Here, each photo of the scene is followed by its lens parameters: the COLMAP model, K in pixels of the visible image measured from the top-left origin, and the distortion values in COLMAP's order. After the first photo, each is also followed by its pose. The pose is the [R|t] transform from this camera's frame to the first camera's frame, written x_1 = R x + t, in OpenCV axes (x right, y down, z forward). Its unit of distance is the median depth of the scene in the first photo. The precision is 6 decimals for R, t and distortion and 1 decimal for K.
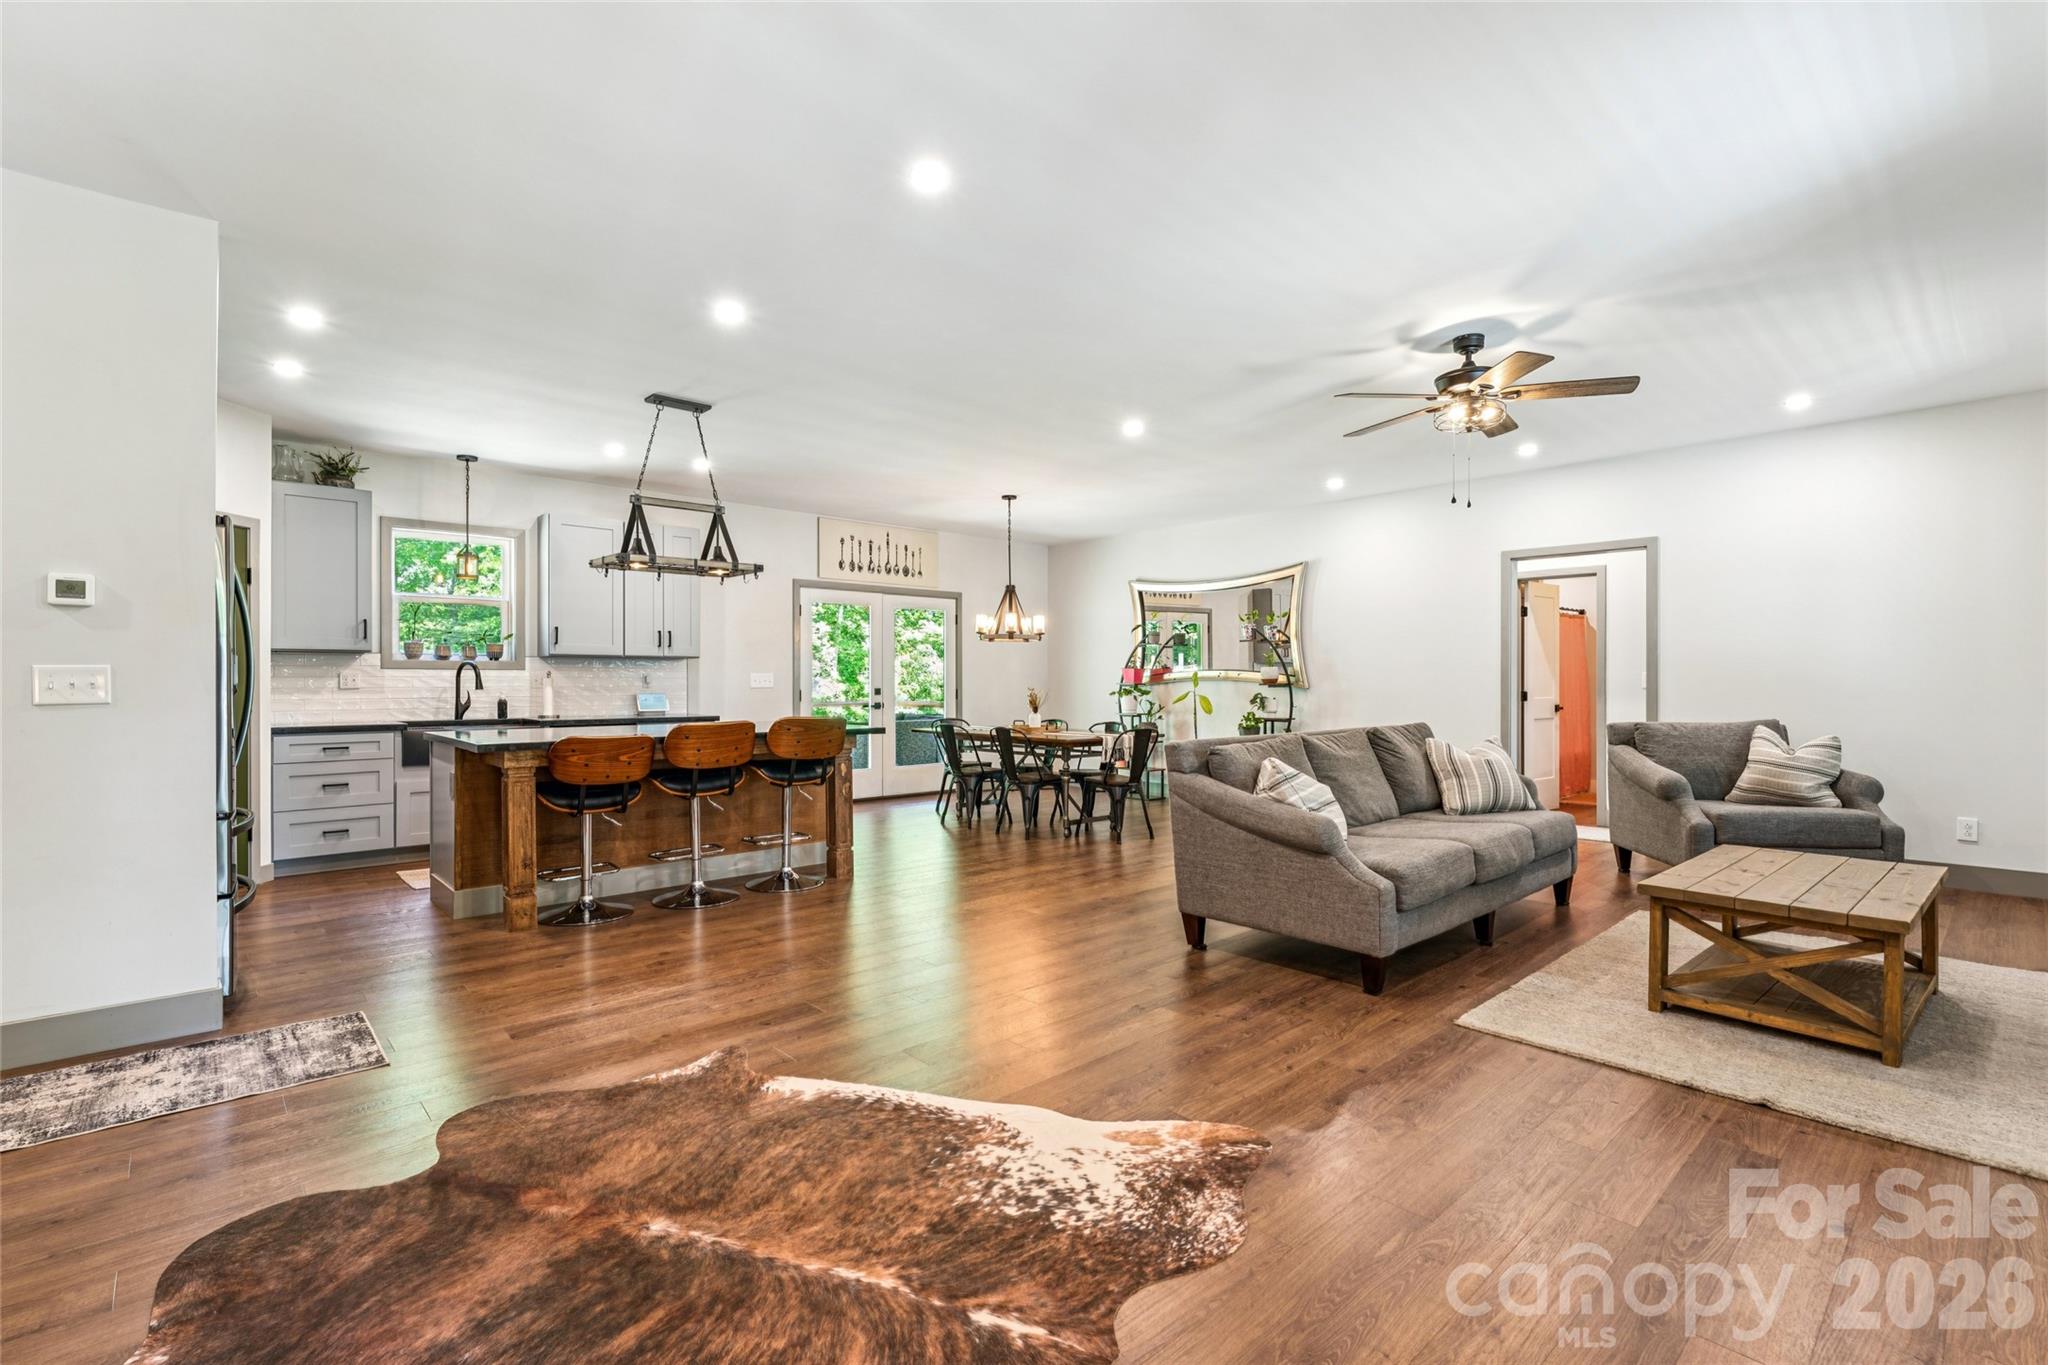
lens RADIAL K [[929.4, 0, 1019.4], [0, 929.4, 679.4], [0, 0, 1]] dist [-0.000359, -0.000097]
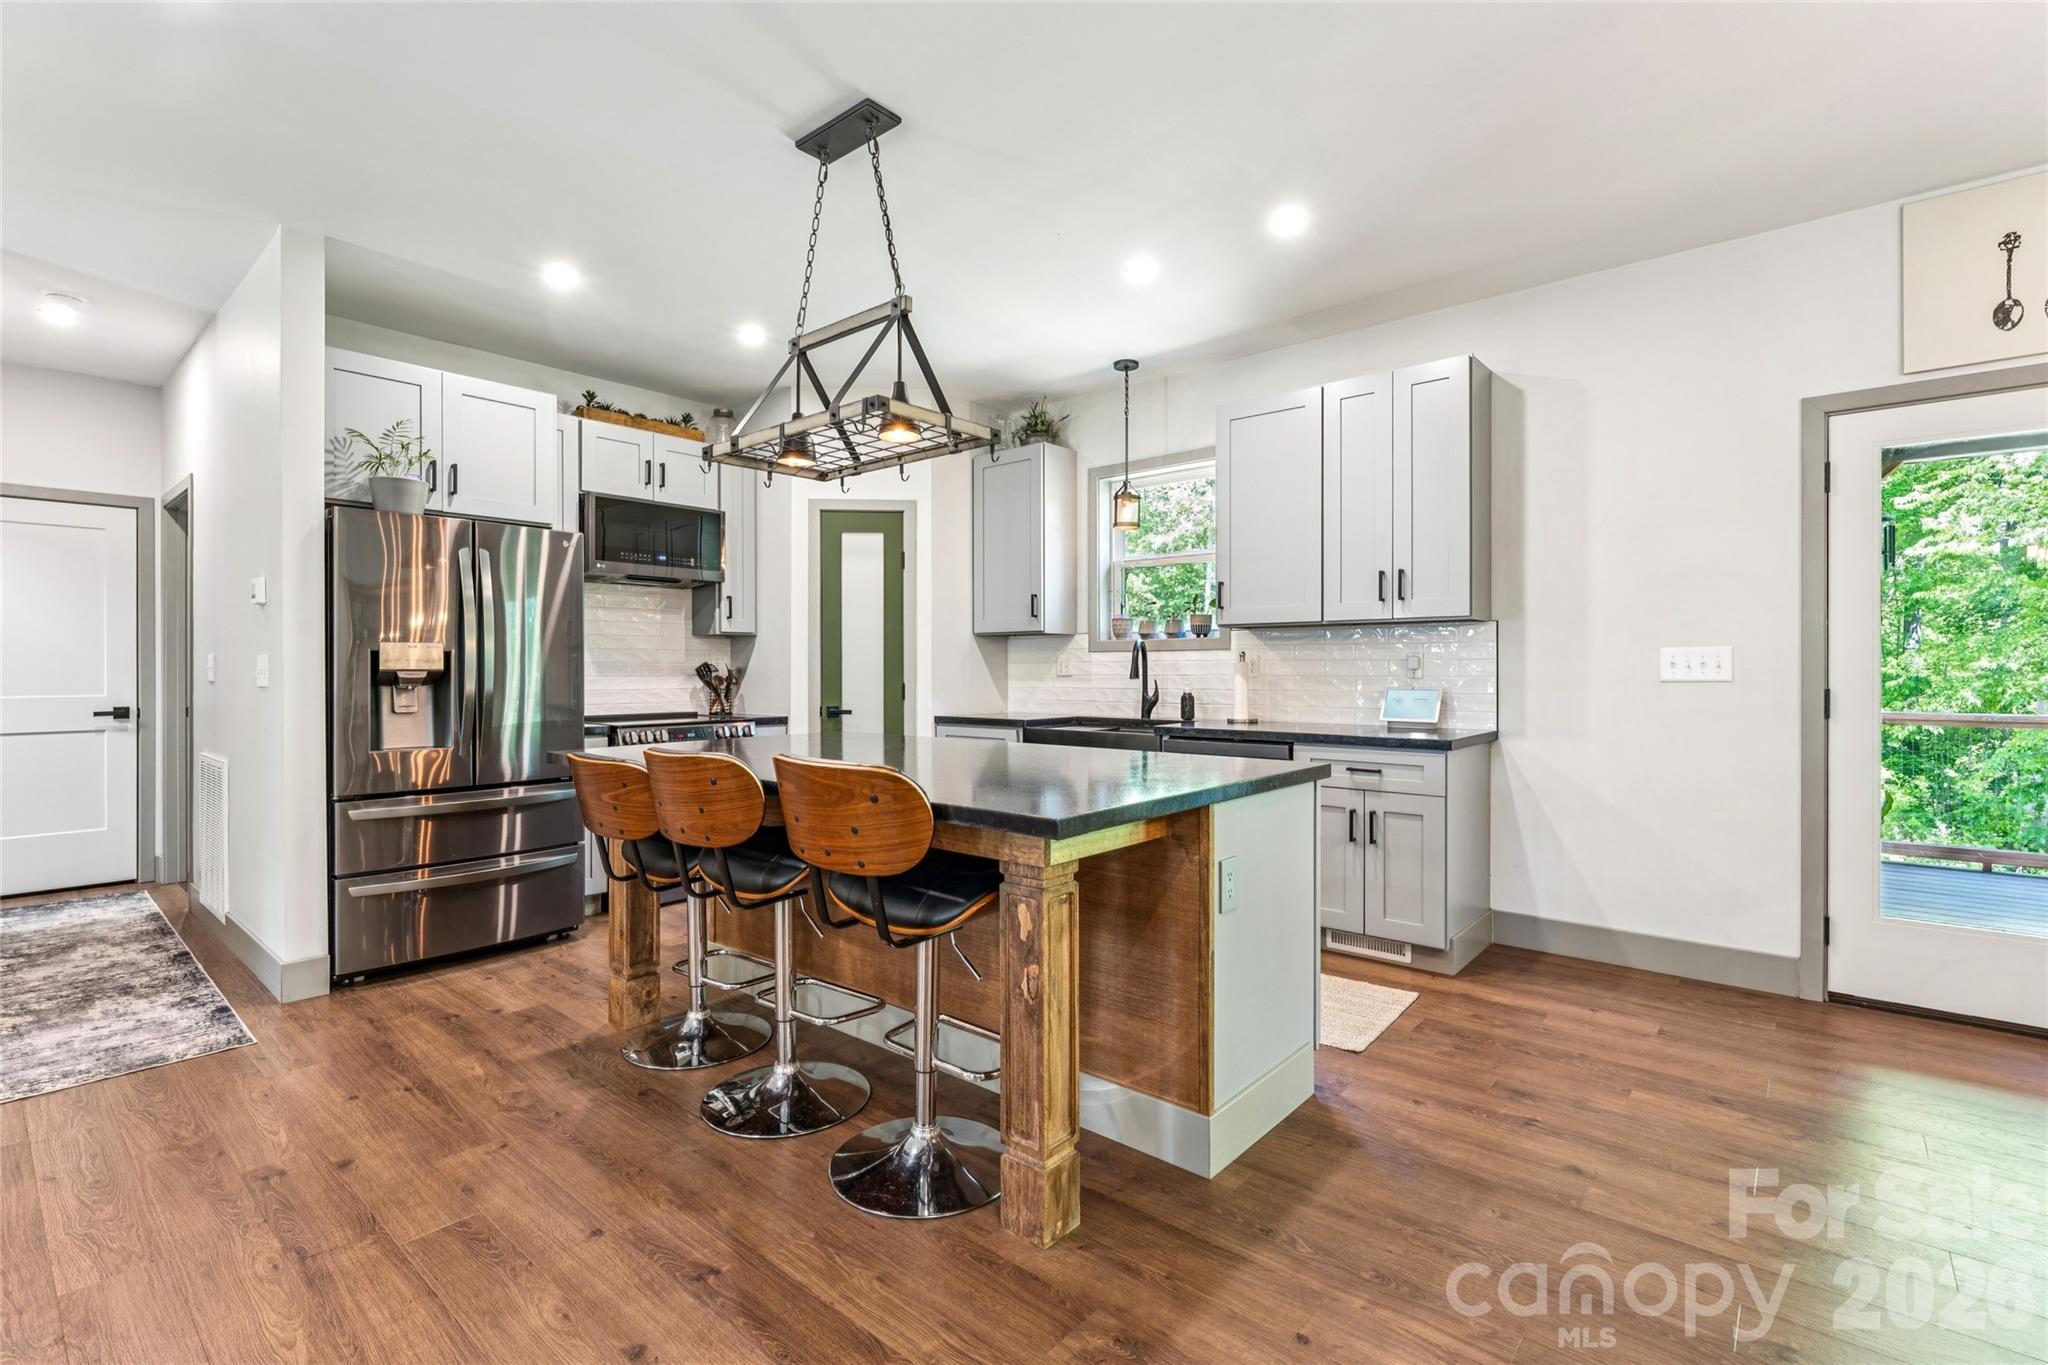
lens RADIAL K [[929.4, 0, 1006.0], [0, 929.4, 672.5], [0, 0, 1]] dist [-0.000359, -0.000097]
pose [[0.122180, 0.003229, -0.992503, 0.189703], [0.004061, 0.999985, 0.003753, 0.004552], [0.992500, -0.004489, 0.122165, 1.184016]]
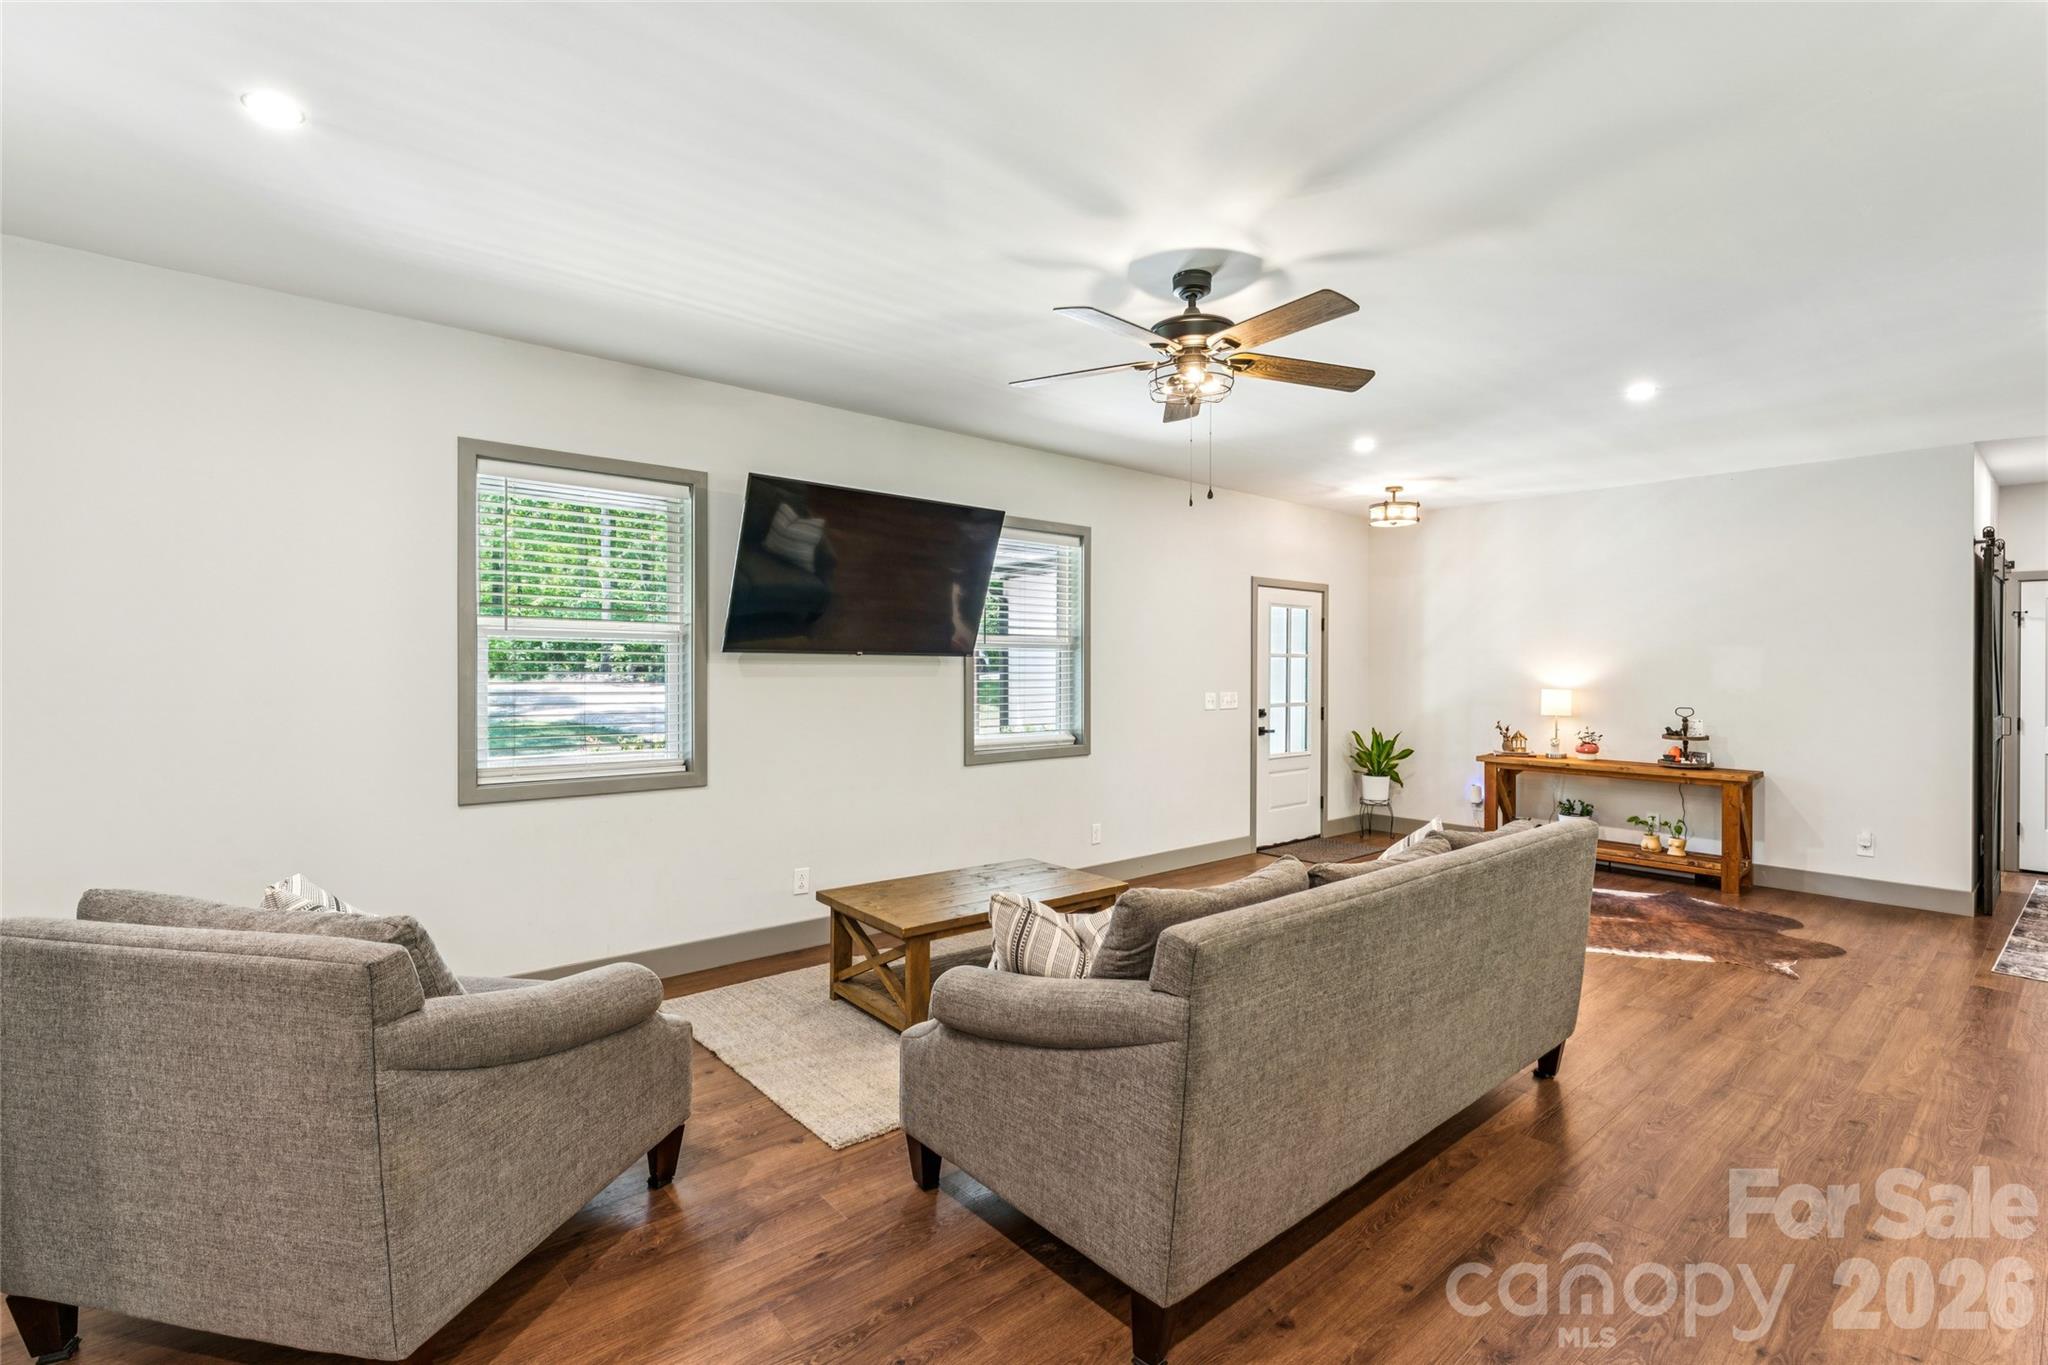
lens RADIAL K [[929.4, 0, 1030.9], [0, 929.4, 673.5], [0, 0, 1]] dist [-0.000359, -0.000097]
pose [[-0.999894, -0.003177, 0.014182, 0.571001], [-0.003160, 0.999994, 0.001239, -0.047738], [-0.014186, 0.001194, -0.999899, 1.631265]]
